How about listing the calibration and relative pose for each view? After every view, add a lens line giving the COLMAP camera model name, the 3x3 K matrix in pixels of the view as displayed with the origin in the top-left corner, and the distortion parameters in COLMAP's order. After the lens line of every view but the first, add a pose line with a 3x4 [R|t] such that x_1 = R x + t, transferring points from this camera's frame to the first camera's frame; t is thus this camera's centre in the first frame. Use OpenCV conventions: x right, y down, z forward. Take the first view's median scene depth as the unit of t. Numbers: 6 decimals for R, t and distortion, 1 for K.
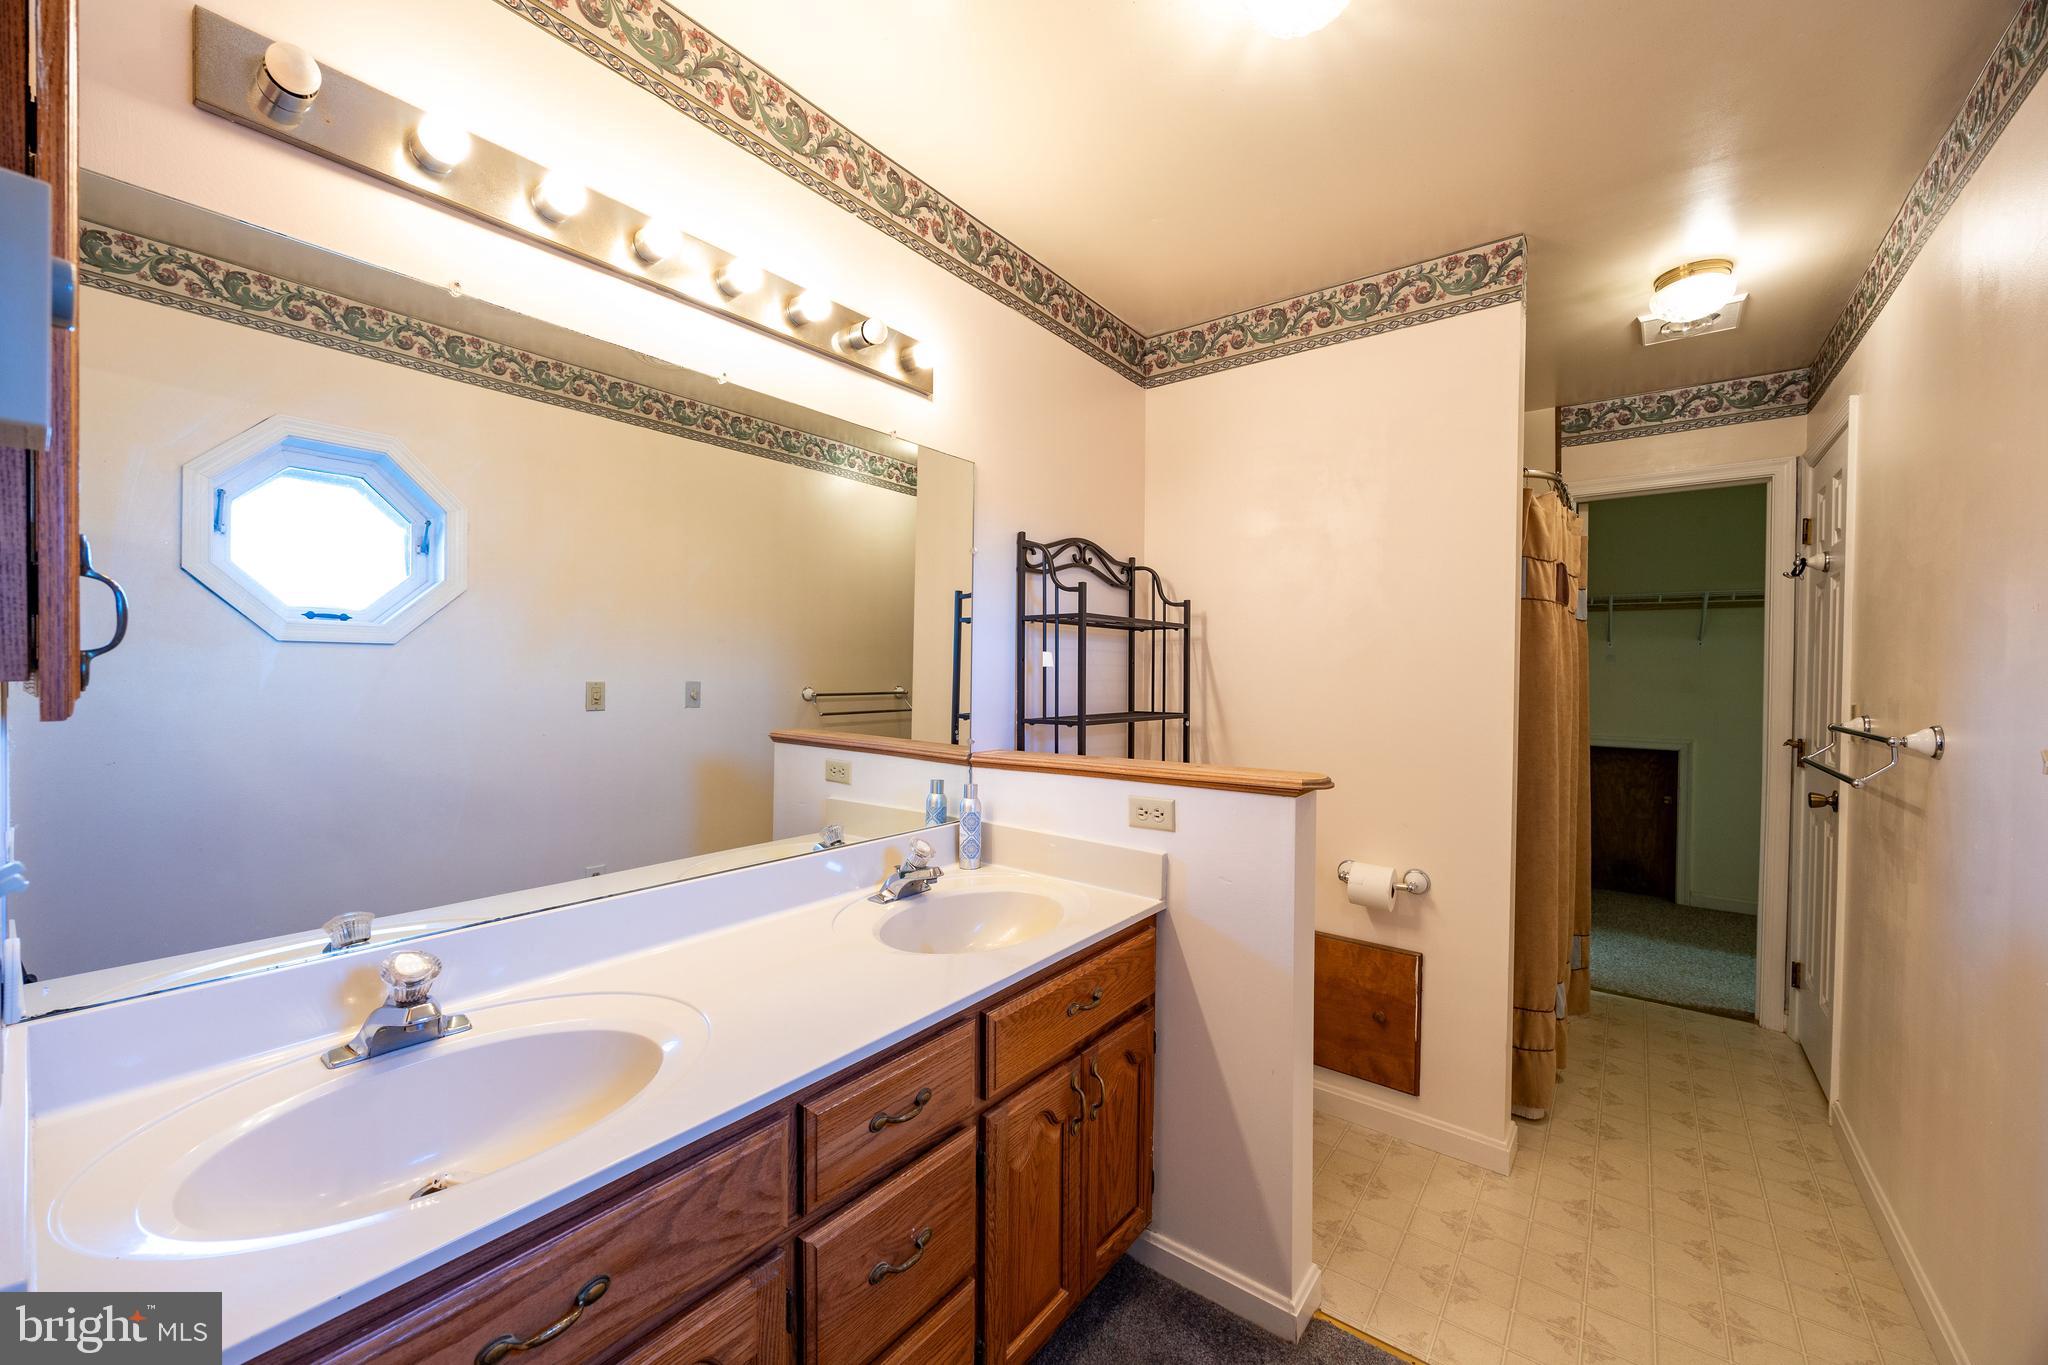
lens RADIAL K [[787.3, 0, 1024.0], [0, 787.3, 682.5], [0, 0, 1]] dist [-0.000524, 0.000012]
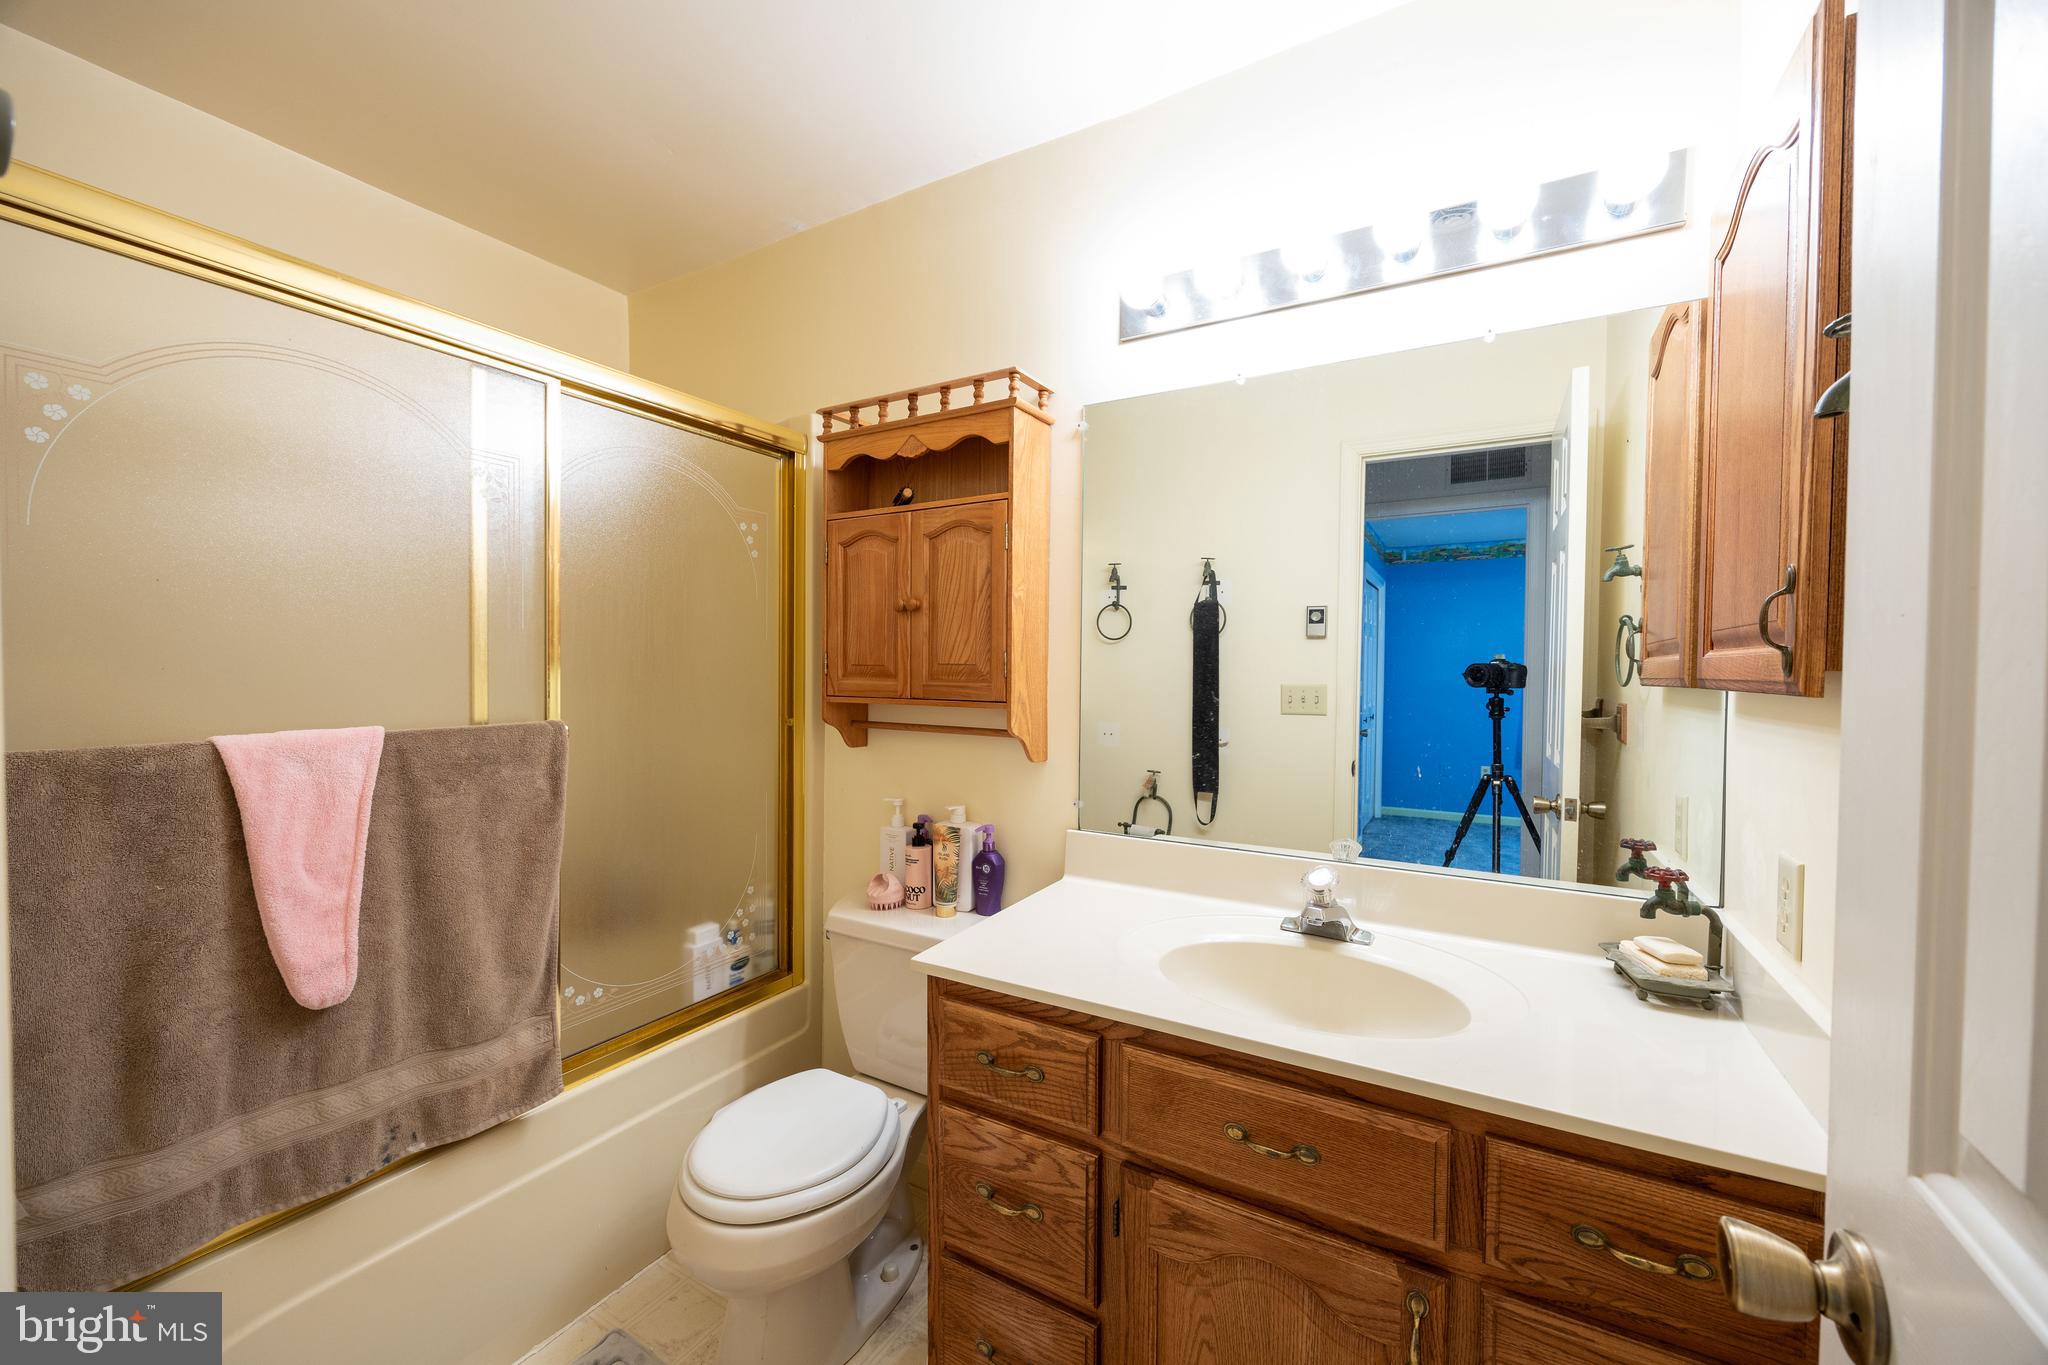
lens RADIAL K [[794.0, 0, 1024.0], [0, 794.0, 682.5], [0, 0, 1]] dist [-0.002207, 0.000050]
pose [[0.133491, 0.011151, -0.990987, 0.446765], [-0.013482, 0.999865, 0.009435, 0.034238], [0.990958, 0.012101, 0.133623, 0.322867]]
